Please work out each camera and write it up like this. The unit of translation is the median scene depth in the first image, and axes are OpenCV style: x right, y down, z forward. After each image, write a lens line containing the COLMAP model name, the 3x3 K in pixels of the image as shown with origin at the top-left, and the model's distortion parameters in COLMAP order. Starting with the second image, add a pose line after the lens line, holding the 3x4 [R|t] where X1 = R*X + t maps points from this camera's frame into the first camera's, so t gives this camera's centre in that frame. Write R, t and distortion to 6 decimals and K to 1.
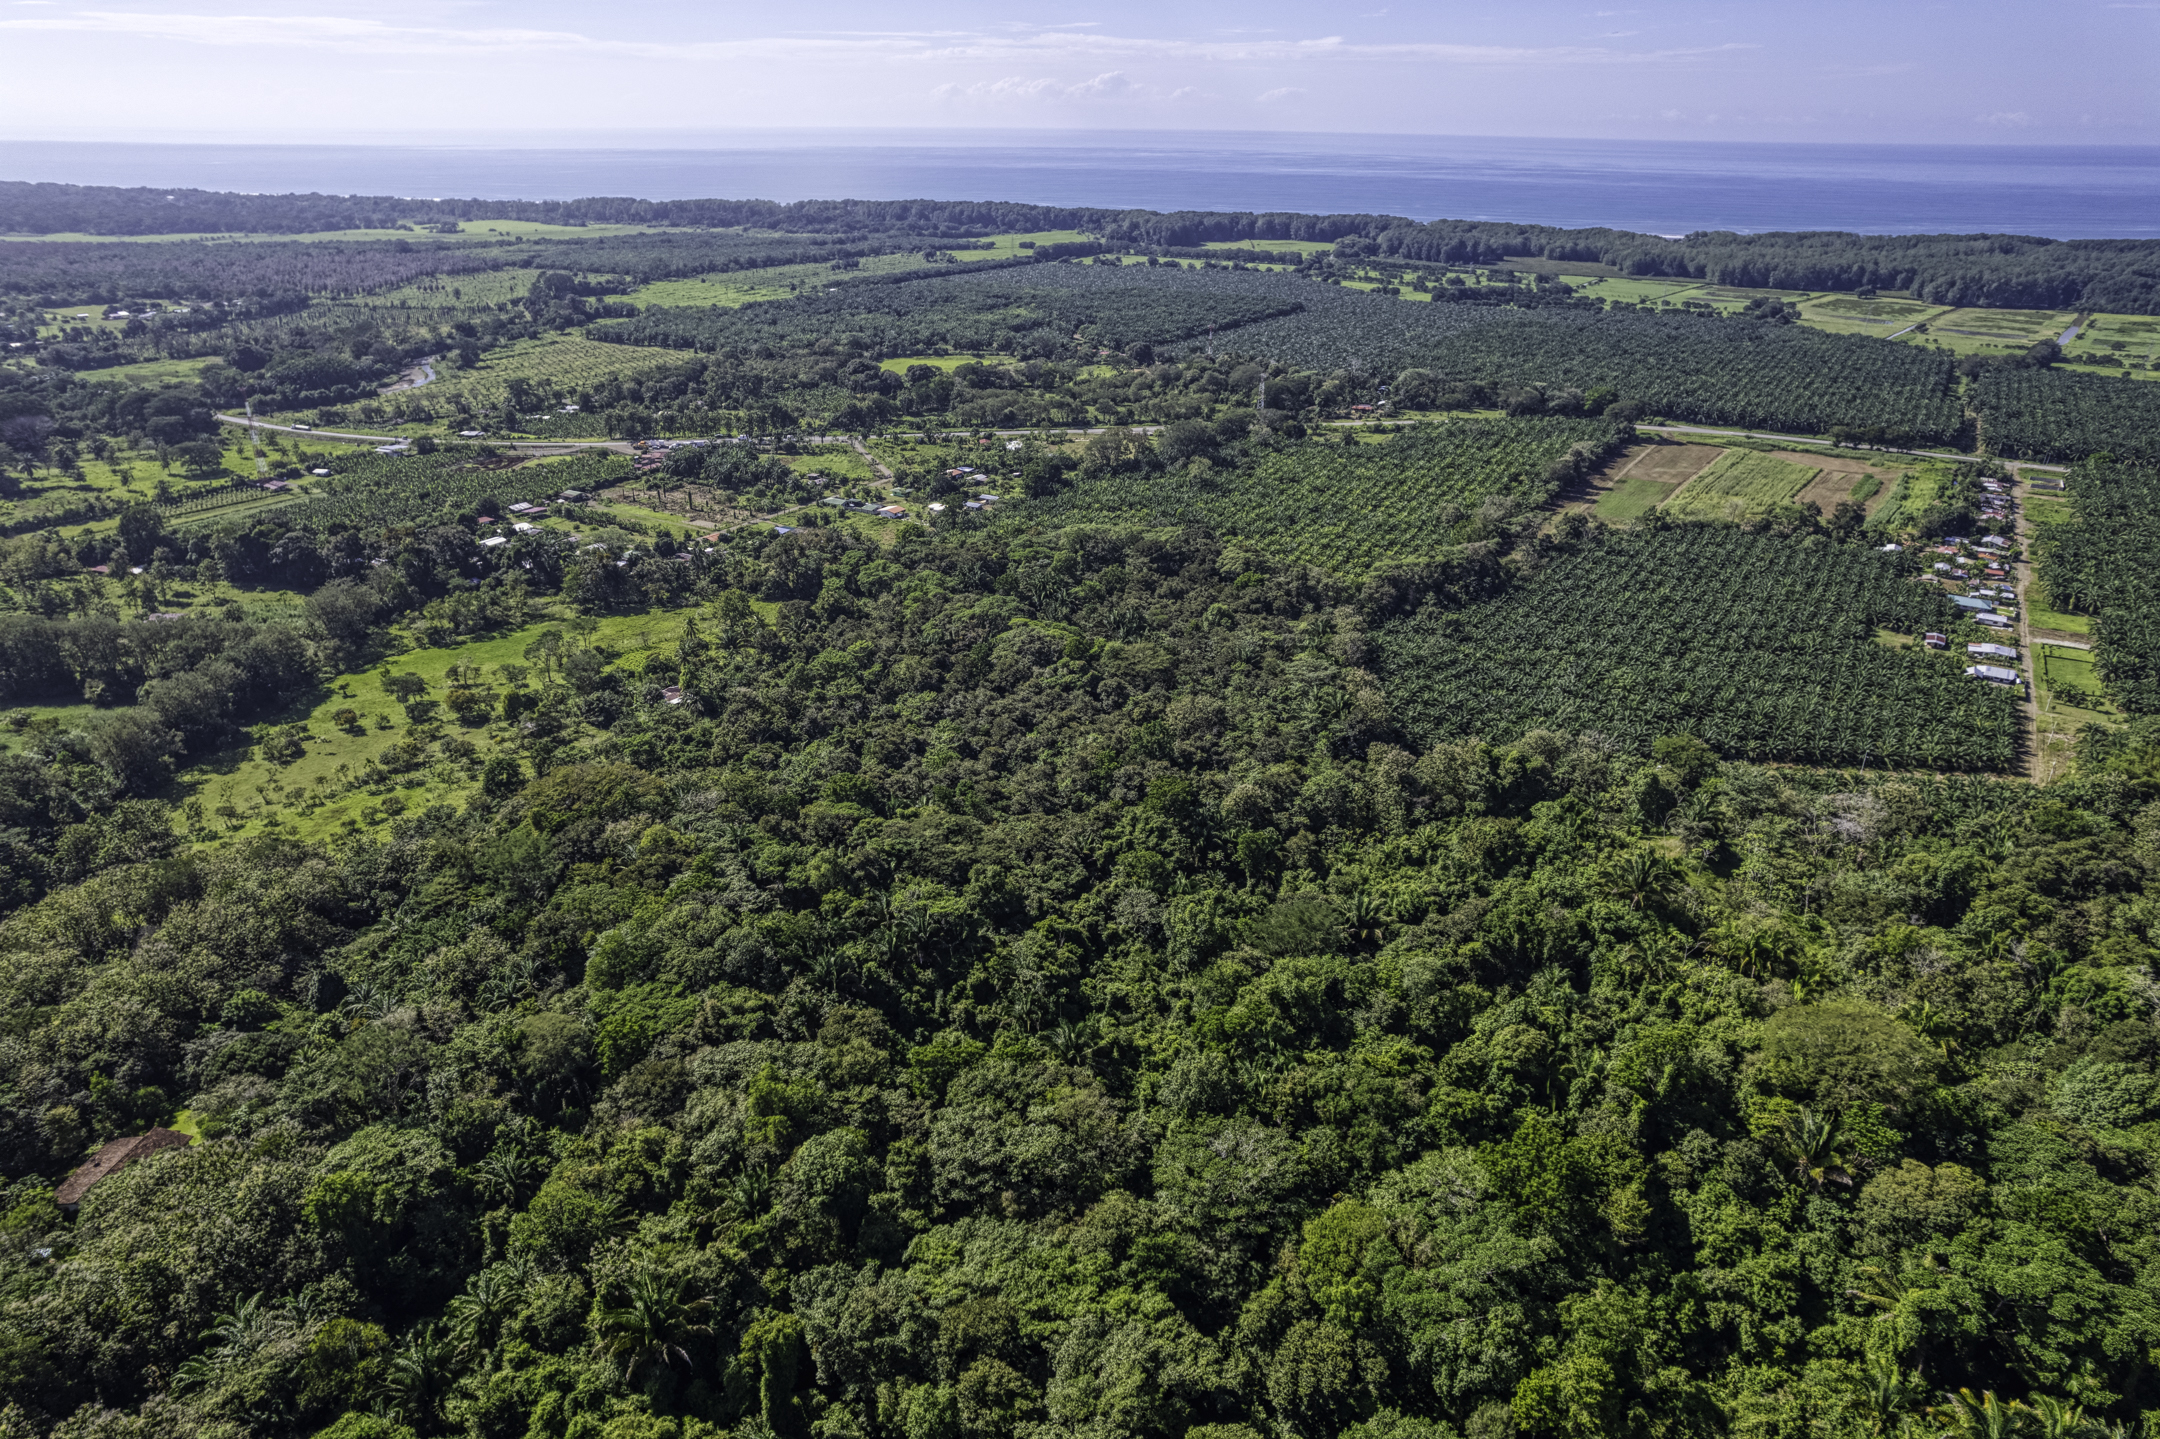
lens RADIAL K [[1379.8, 0, 1074.0], [0, 1379.8, 733.6], [0, 0, 1]] dist [-0.078359, 0.070861]
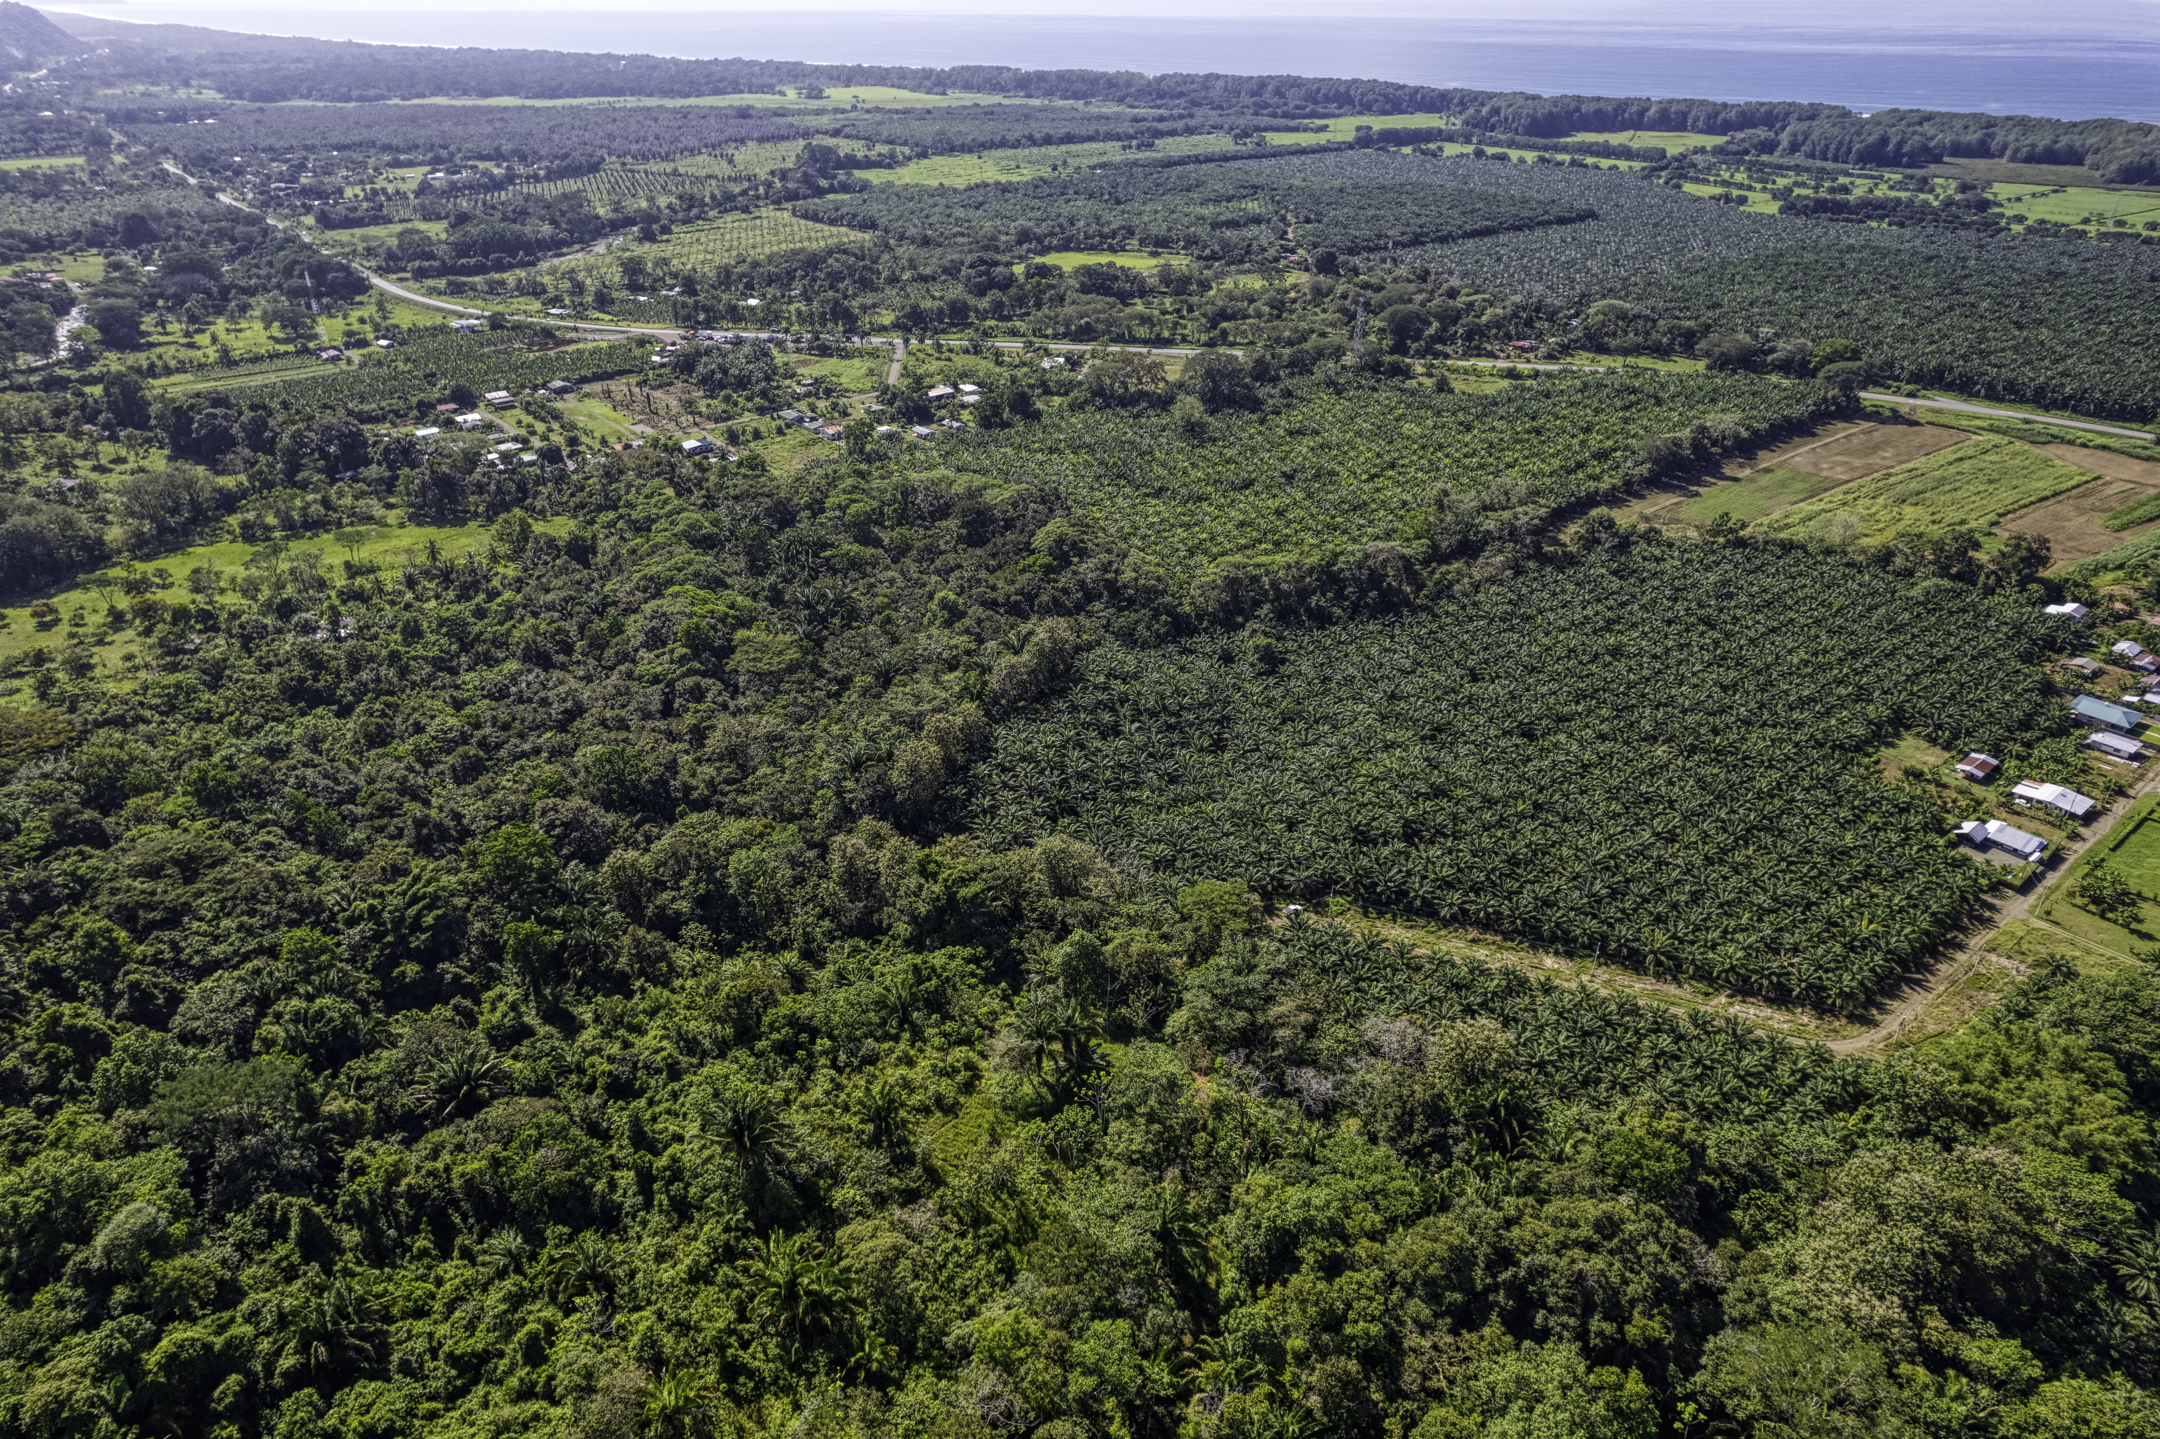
lens RADIAL K [[1379.8, 0, 1072.1], [0, 1379.8, 720.7], [0, 0, 1]] dist [-0.078359, 0.070861]
pose [[0.946606, 0.146938, -0.286962, 0.233024], [-0.125761, 0.987879, 0.090989, -0.056637], [0.296853, -0.050042, 0.953611, 0.127617]]
